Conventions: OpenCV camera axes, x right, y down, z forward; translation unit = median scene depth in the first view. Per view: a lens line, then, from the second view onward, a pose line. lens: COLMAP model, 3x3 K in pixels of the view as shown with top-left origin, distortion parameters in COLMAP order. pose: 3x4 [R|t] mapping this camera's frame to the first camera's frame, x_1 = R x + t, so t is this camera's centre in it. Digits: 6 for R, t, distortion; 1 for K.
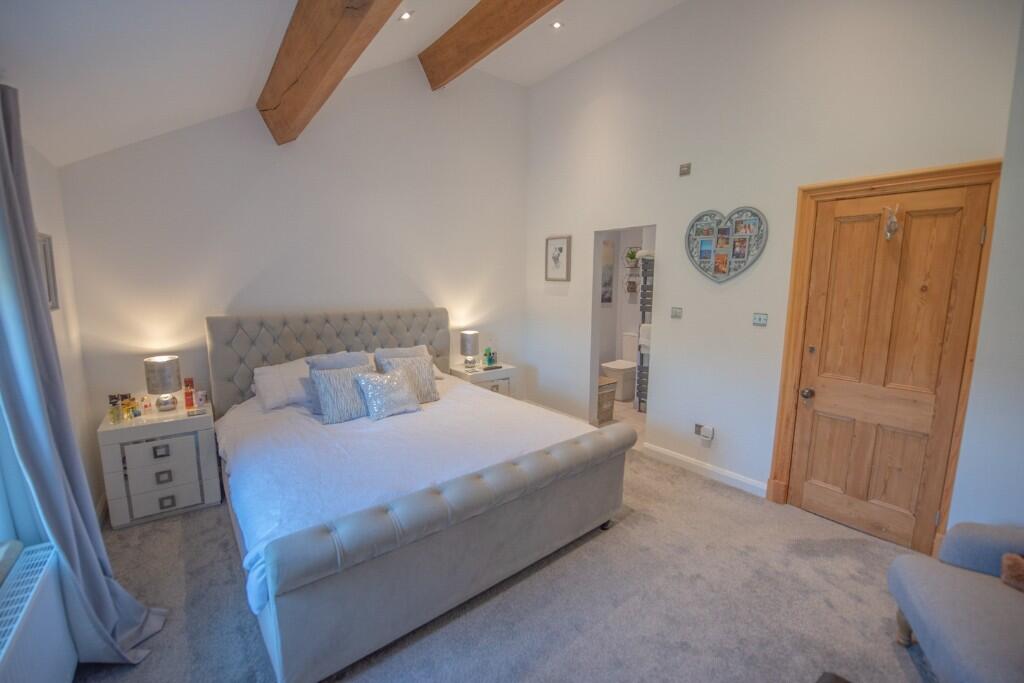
lens RADIAL K [[408.0, 0, 510.3], [0, 408.0, 341.8], [0, 0, 1]] dist [-0.012931, -0.003649]
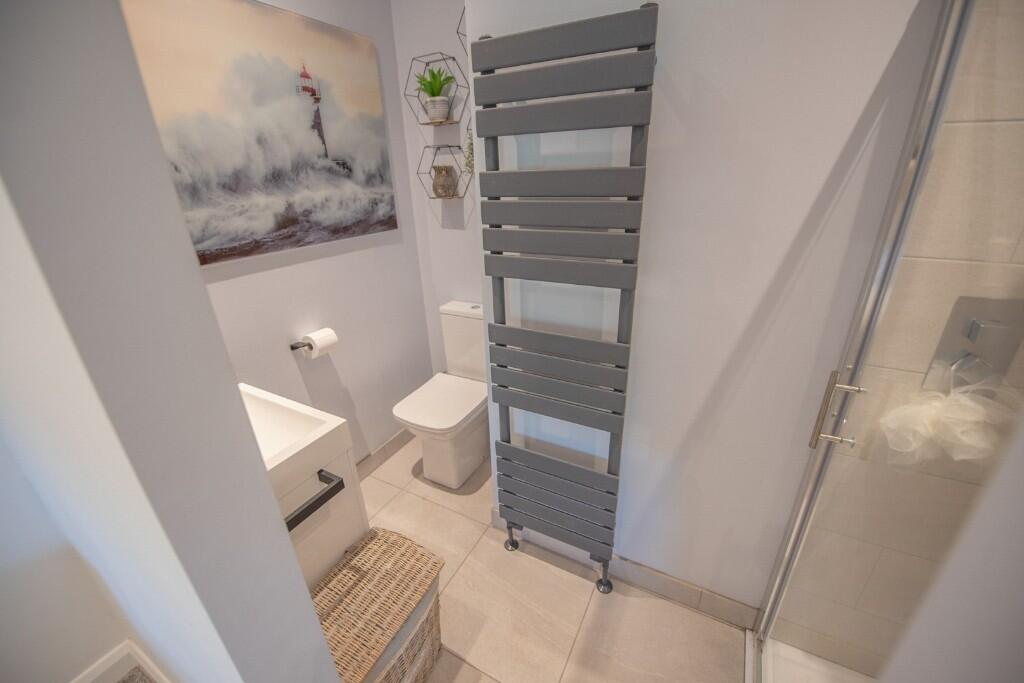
lens RADIAL K [[408.0, 0, 510.3], [0, 408.0, 341.8], [0, 0, 1]] dist [-0.012931, -0.003649]
pose [[0.908066, -0.188652, 0.373934, 0.188311], [0.095084, 0.962357, 0.254612, -0.084511], [-0.407891, -0.195649, 0.891822, 0.624300]]
